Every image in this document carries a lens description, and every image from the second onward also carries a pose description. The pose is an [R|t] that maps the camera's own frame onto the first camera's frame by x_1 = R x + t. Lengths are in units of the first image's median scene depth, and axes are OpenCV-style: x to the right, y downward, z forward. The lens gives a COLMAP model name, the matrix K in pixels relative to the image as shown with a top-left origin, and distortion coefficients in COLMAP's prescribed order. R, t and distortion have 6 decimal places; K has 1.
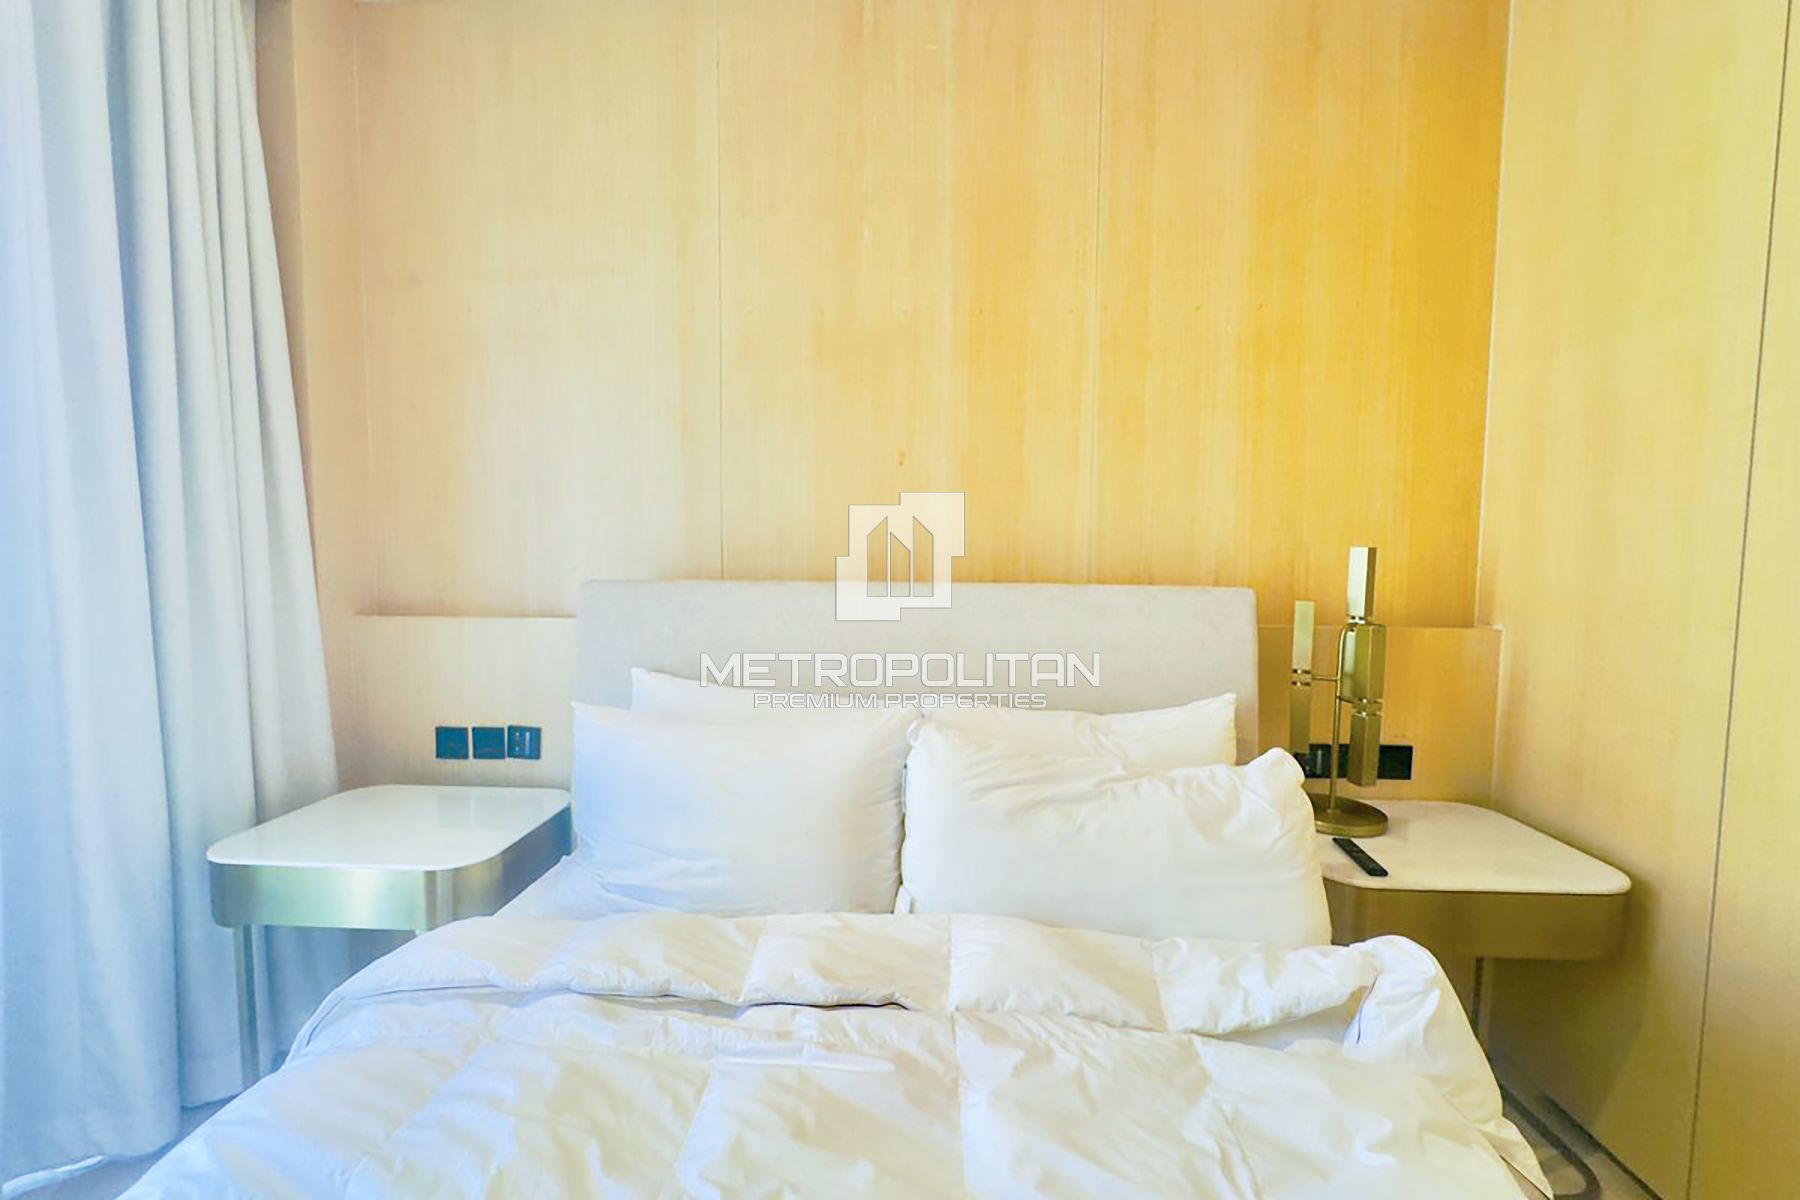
lens RADIAL K [[719.1, 0, 900.0], [0, 719.1, 600.0], [0, 0, 1]] dist [-0.002828, -0.000190]
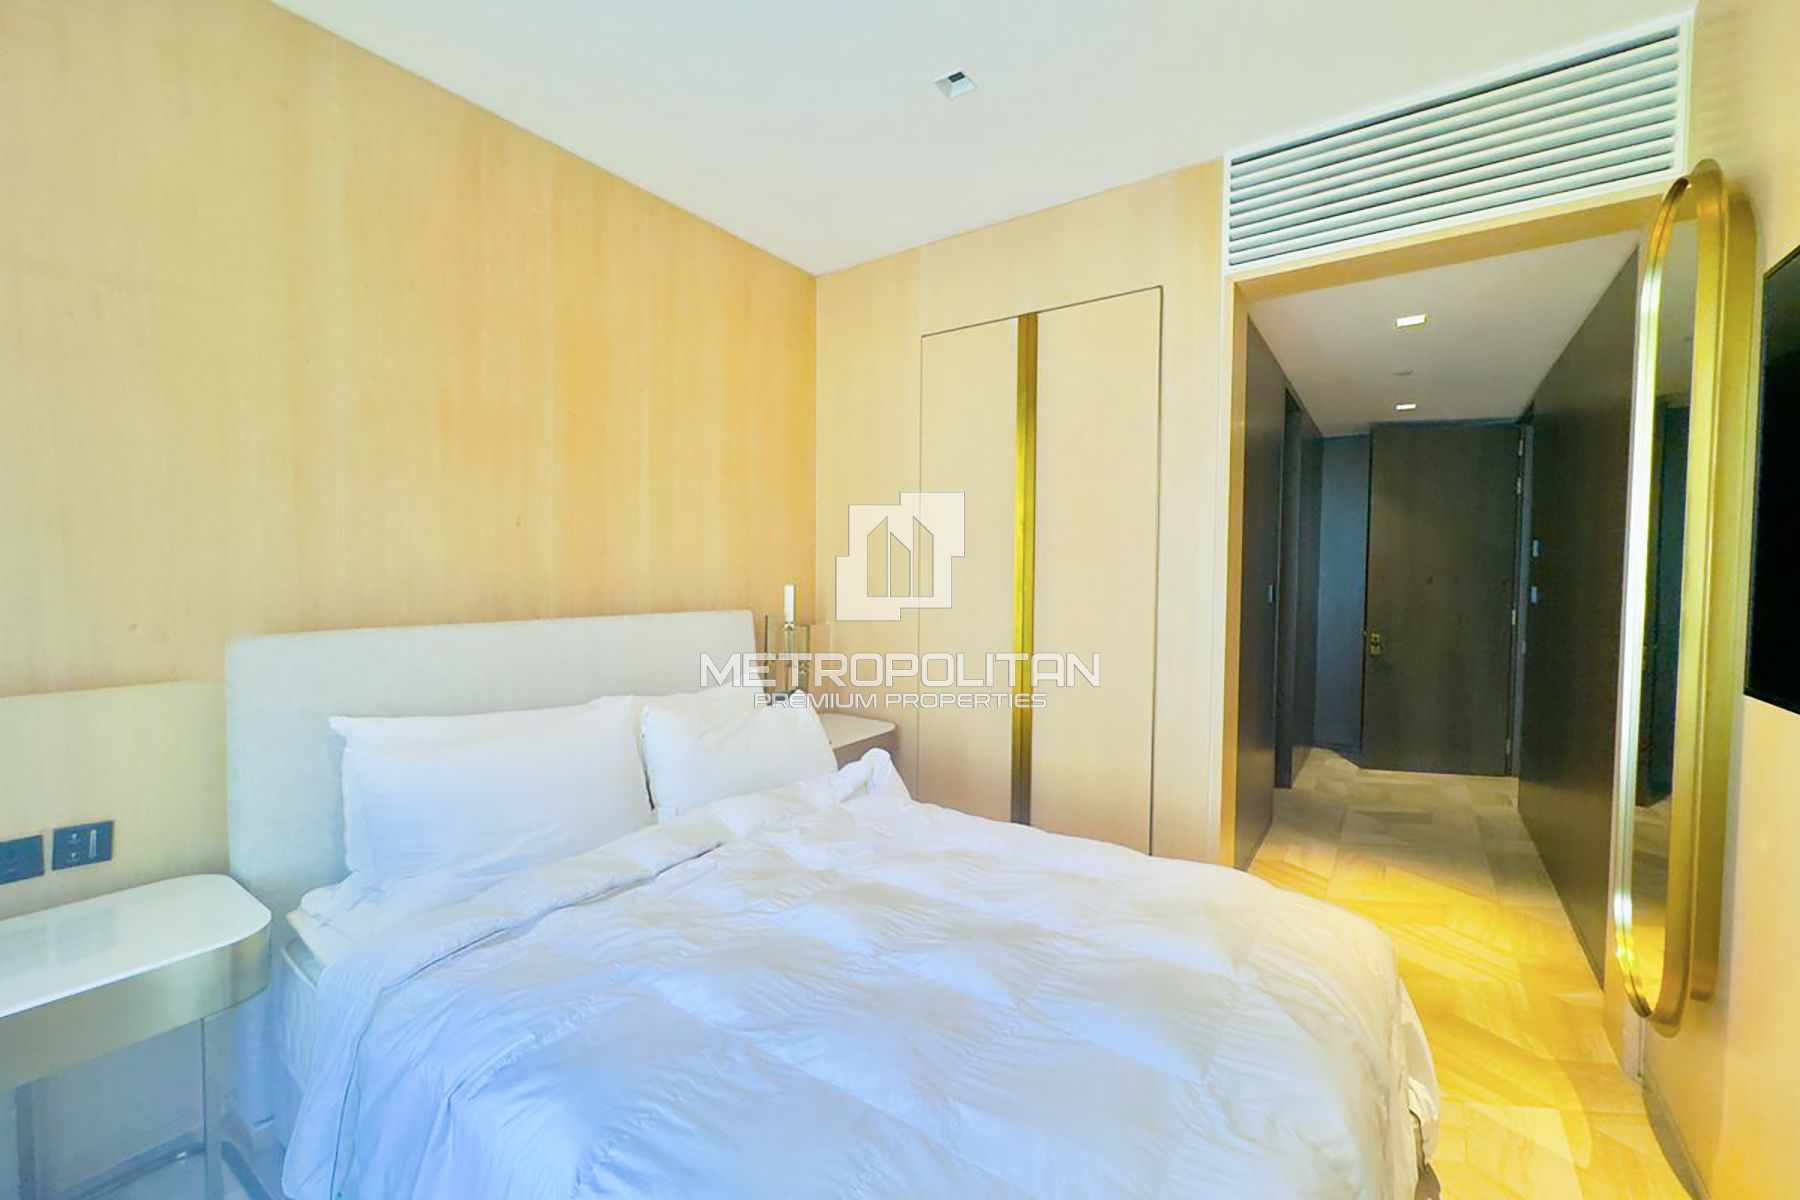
lens RADIAL K [[719.1, 0, 900.0], [0, 719.1, 600.0], [0, 0, 1]] dist [-0.002828, -0.000190]
pose [[0.526334, -0.038706, 0.849397, -0.825022], [0.058293, 0.998256, 0.009368, -0.036675], [-0.848278, 0.044583, 0.527672, -0.249765]]
